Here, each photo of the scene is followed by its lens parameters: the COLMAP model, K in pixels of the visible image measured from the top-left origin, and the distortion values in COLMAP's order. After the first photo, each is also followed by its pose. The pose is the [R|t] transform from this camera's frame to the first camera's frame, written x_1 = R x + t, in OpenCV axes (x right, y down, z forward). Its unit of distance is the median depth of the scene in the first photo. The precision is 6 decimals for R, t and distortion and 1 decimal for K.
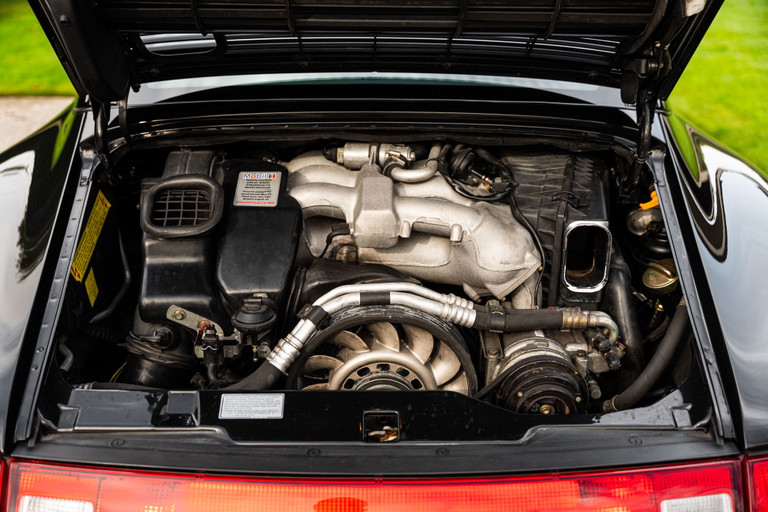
lens RADIAL K [[856.6, 0, 383.7], [0, 856.6, 255.7], [0, 0, 1]] dist [0.021344, 0.000000]
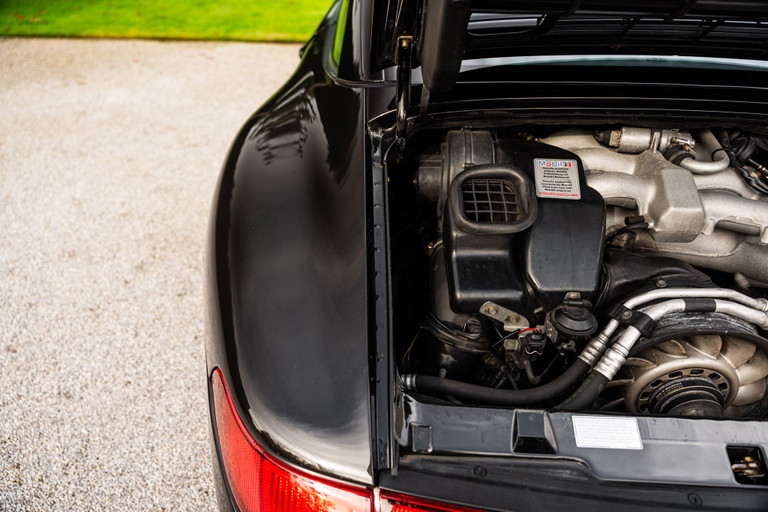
lens RADIAL K [[523.6, 0, 384.1], [0, 523.6, 257.1], [0, 0, 1]] dist [0.012280, -0.009810]
pose [[0.998367, 0.041066, -0.039715, -0.335621], [-0.031822, 0.977098, 0.210399, -0.115826], [0.047446, -0.208791, 0.976809, 0.389114]]
